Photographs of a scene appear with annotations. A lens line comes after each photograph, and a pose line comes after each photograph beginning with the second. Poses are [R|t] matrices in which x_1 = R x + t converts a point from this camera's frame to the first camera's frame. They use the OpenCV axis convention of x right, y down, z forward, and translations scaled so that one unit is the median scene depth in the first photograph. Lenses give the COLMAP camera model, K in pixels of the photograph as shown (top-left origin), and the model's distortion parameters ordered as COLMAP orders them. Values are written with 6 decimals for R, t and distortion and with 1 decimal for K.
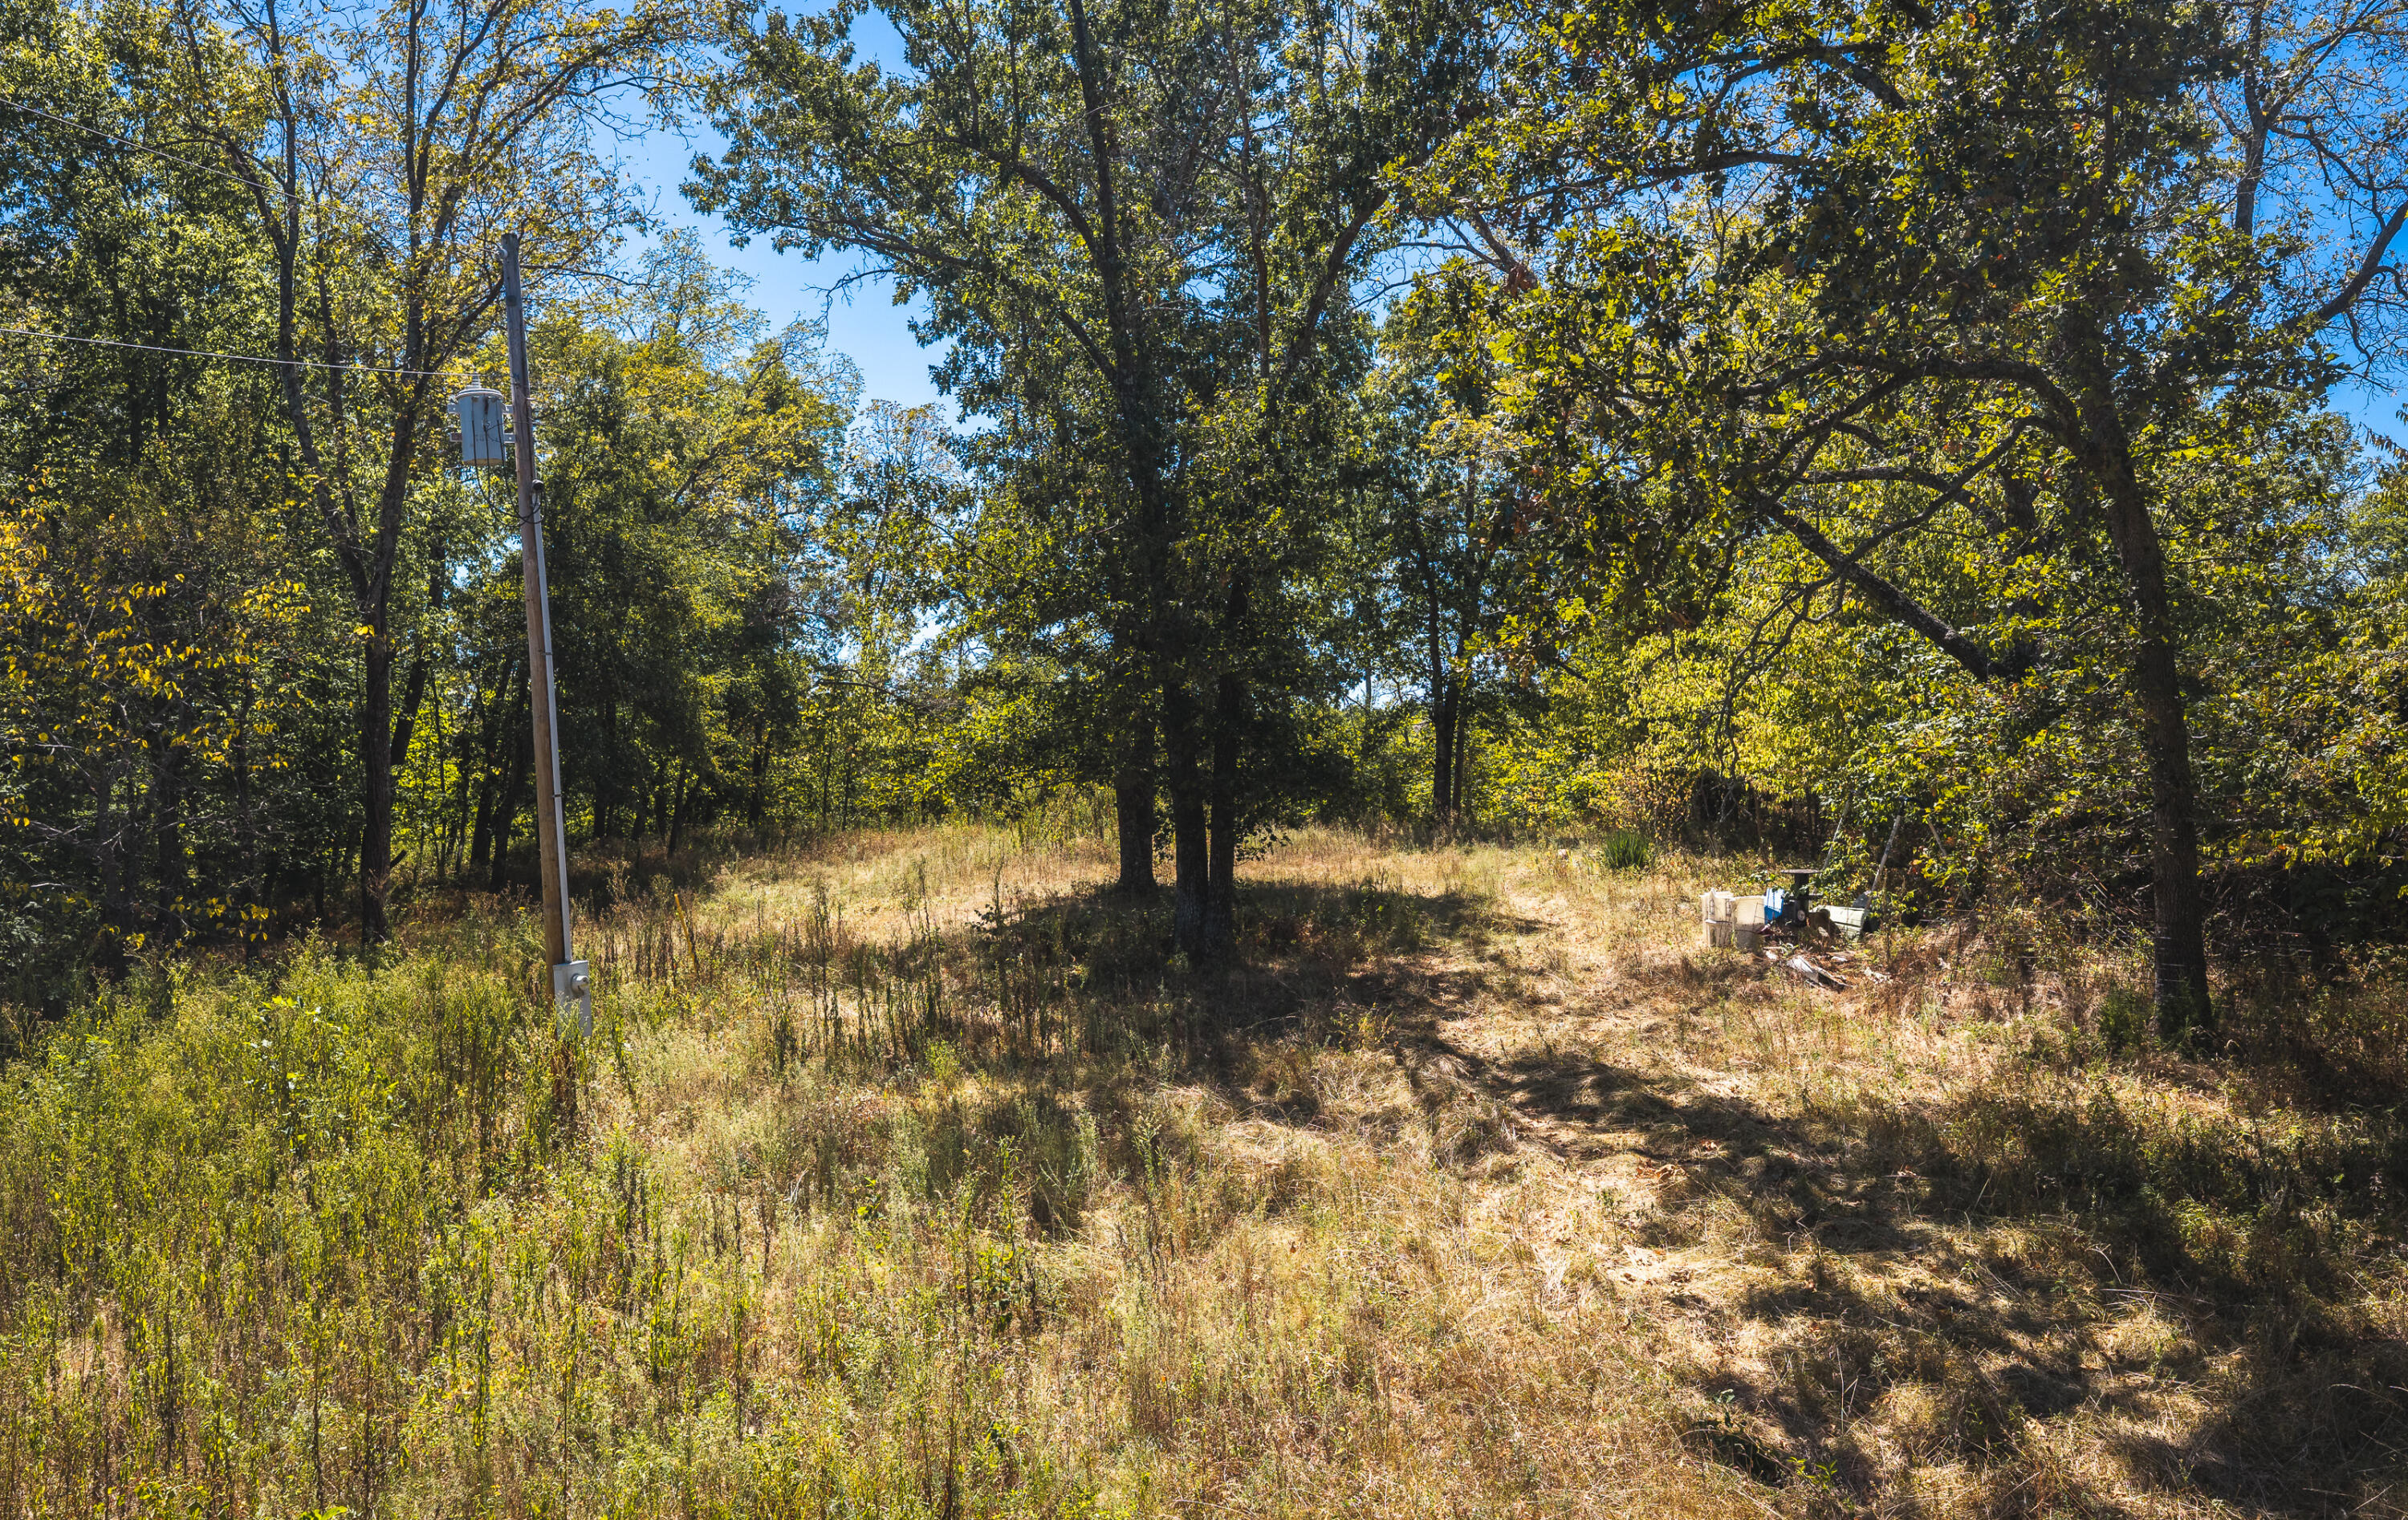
lens RADIAL K [[1989.7, 0, 1210.5], [0, 1989.7, 771.0], [0, 0, 1]] dist [0.018230, -0.035914]
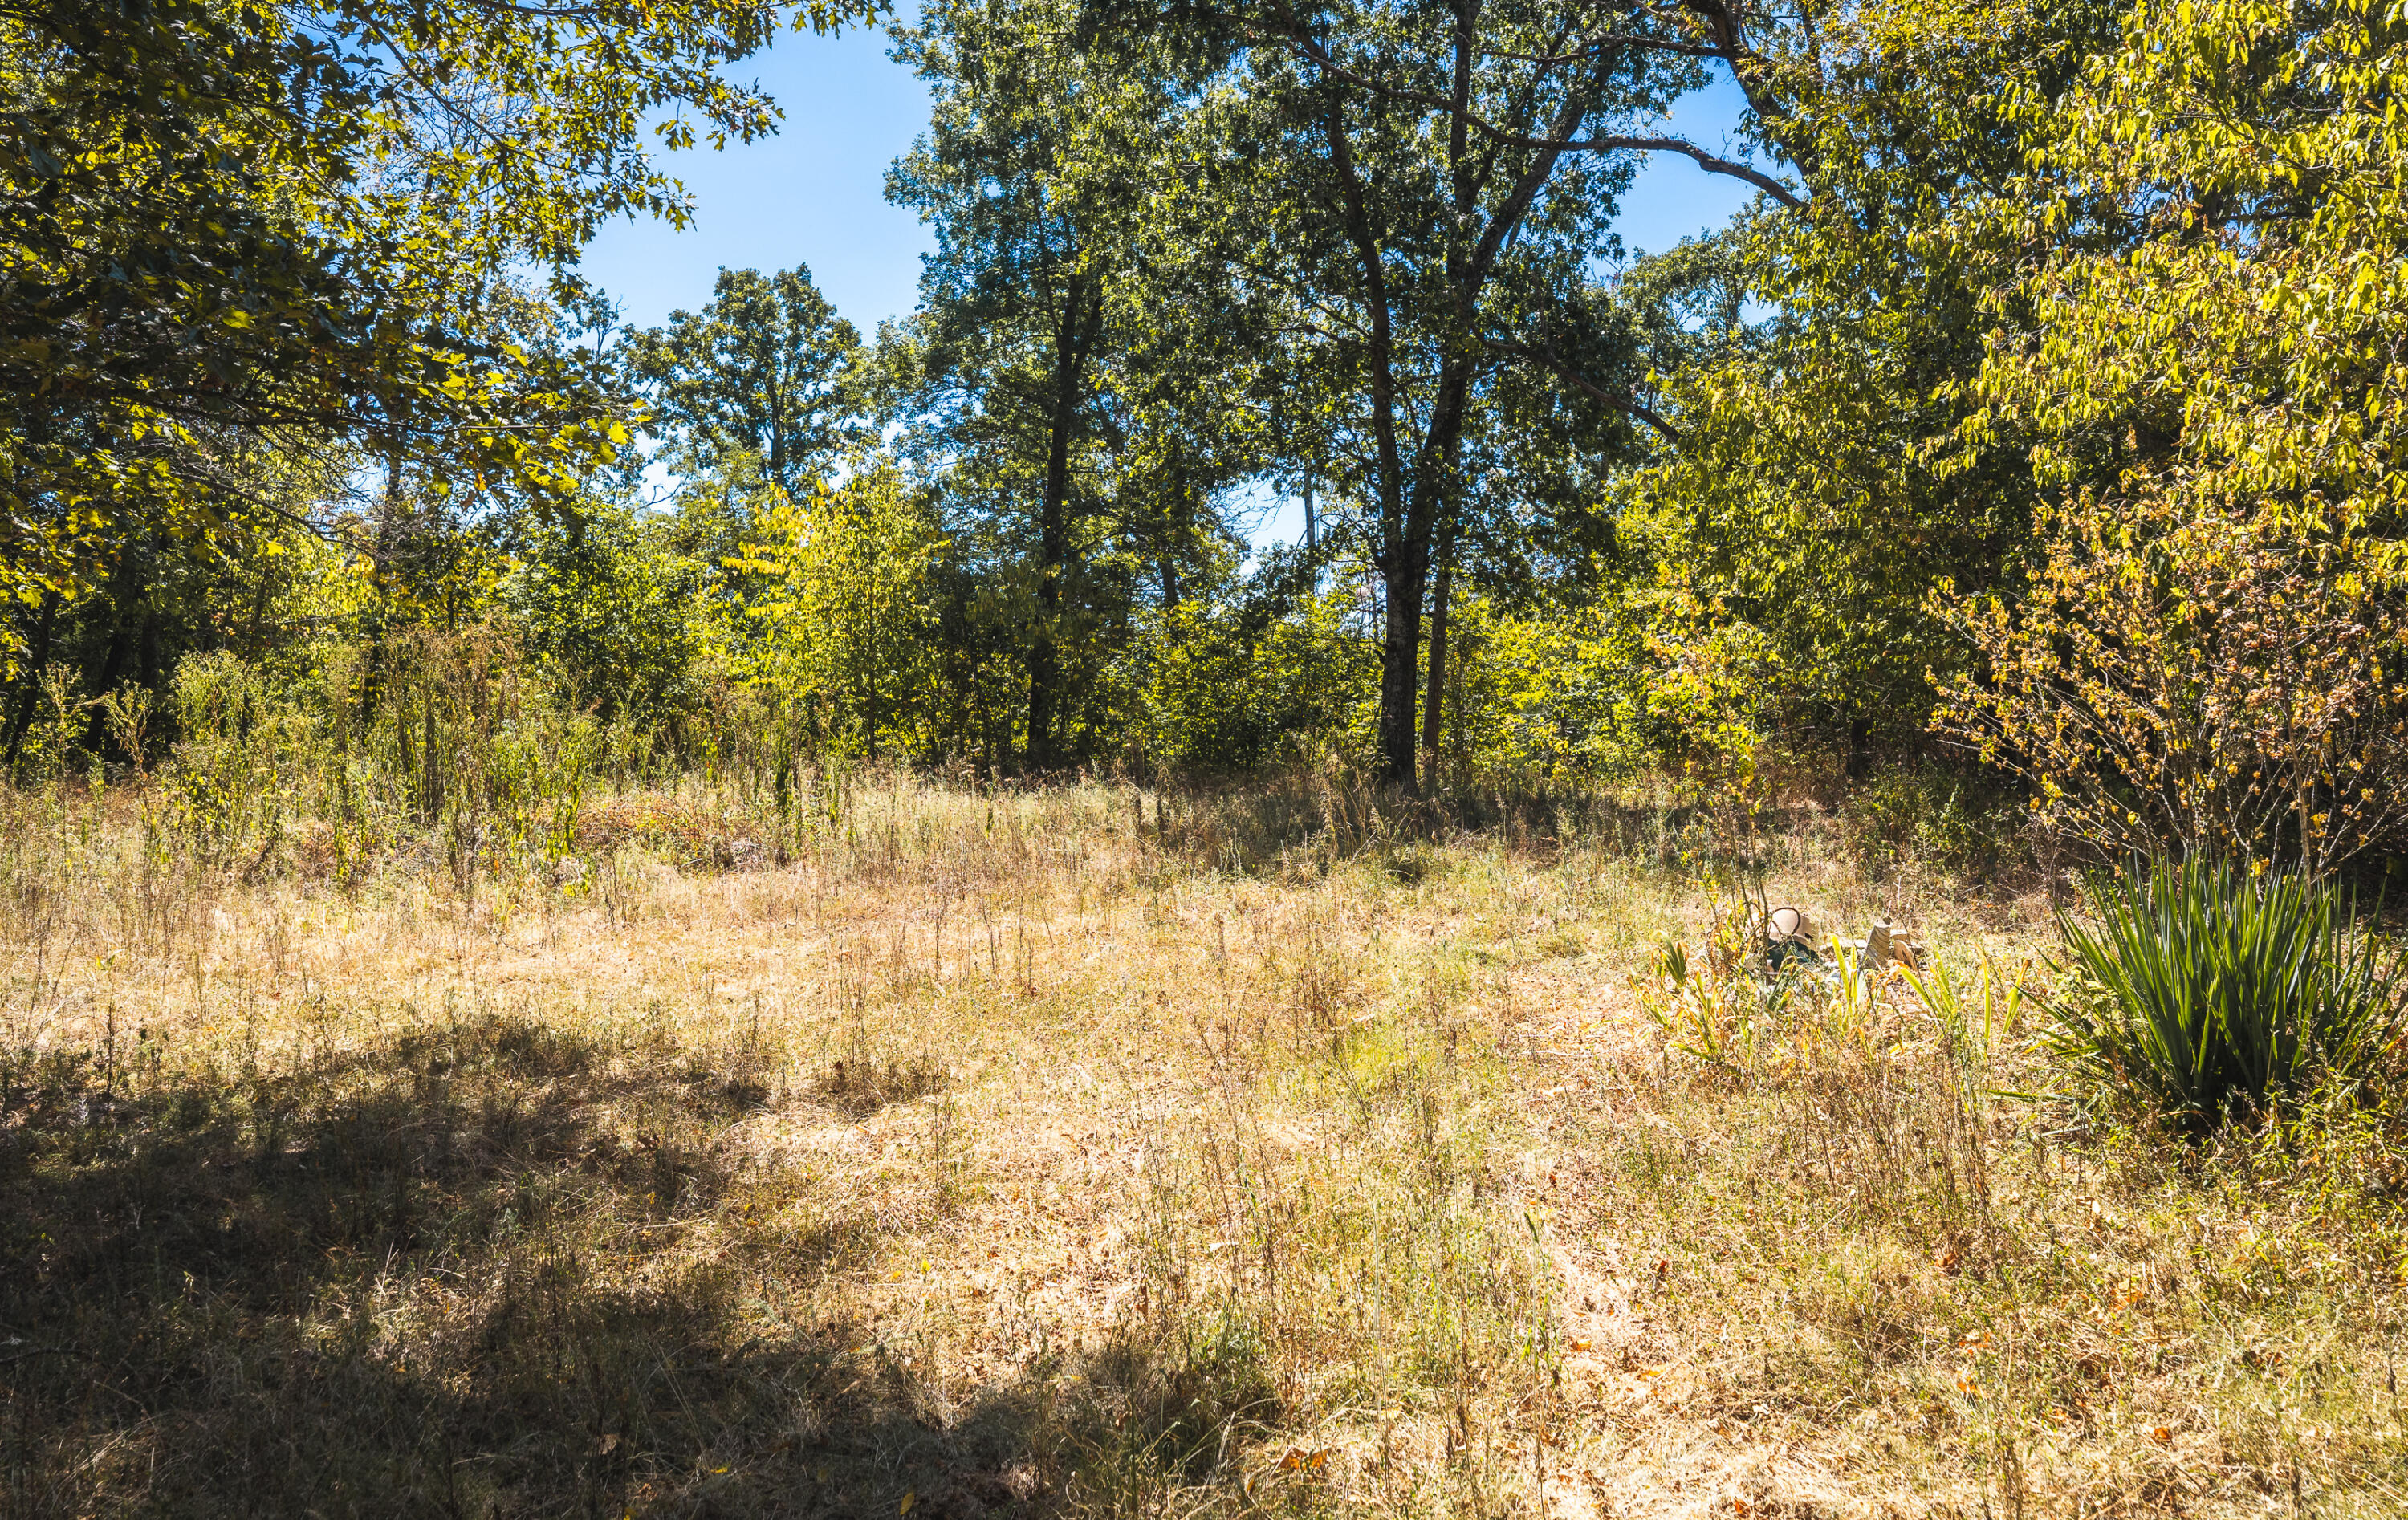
lens RADIAL K [[1989.7, 0, 1204.0], [0, 1989.7, 756.2], [0, 0, 1]] dist [0.018230, -0.035914]
pose [[0.999927, 0.007159, -0.009713, 0.117230], [-0.006913, 0.999661, 0.025083, 0.015001], [0.009889, -0.025014, 0.999638, 0.807592]]
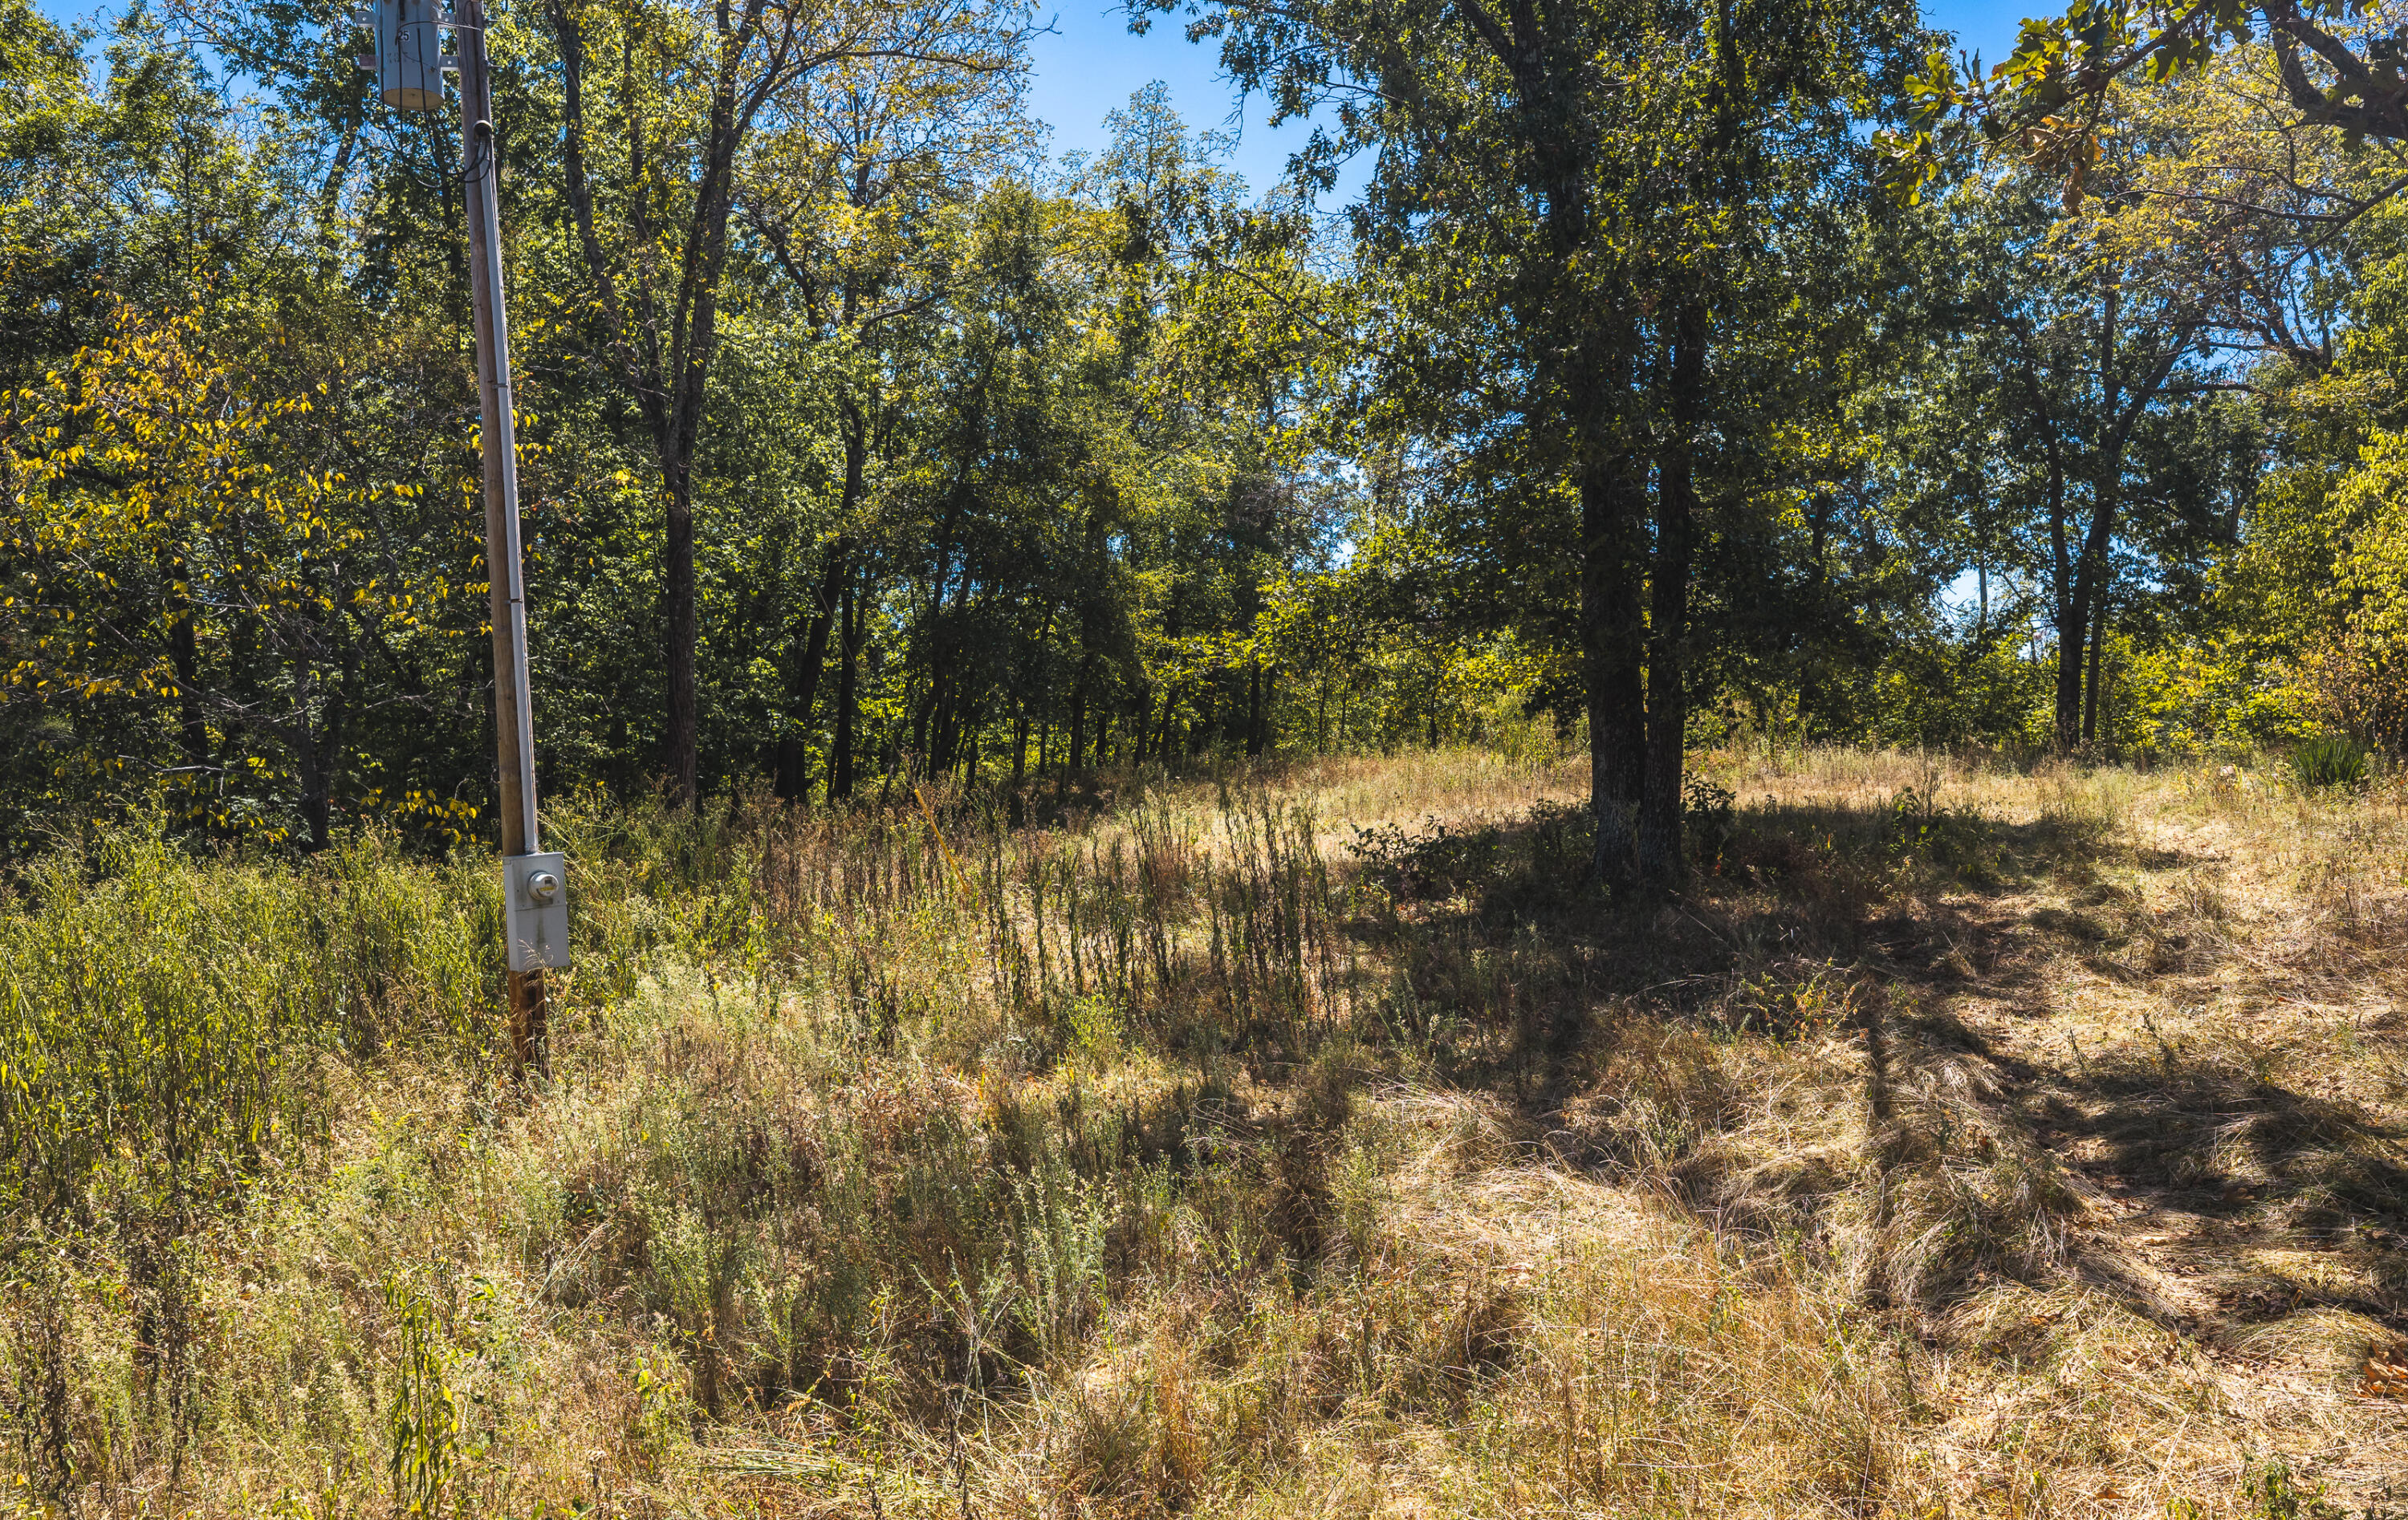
lens RADIAL K [[1989.7, 0, 1203.8], [0, 1989.7, 757.5], [0, 0, 1]] dist [0.018230, -0.035914]
pose [[0.953366, 0.002838, -0.301804, 0.044571], [0.001229, 0.999911, 0.013284, 0.027581], [0.301814, -0.013035, 0.953278, 0.217303]]
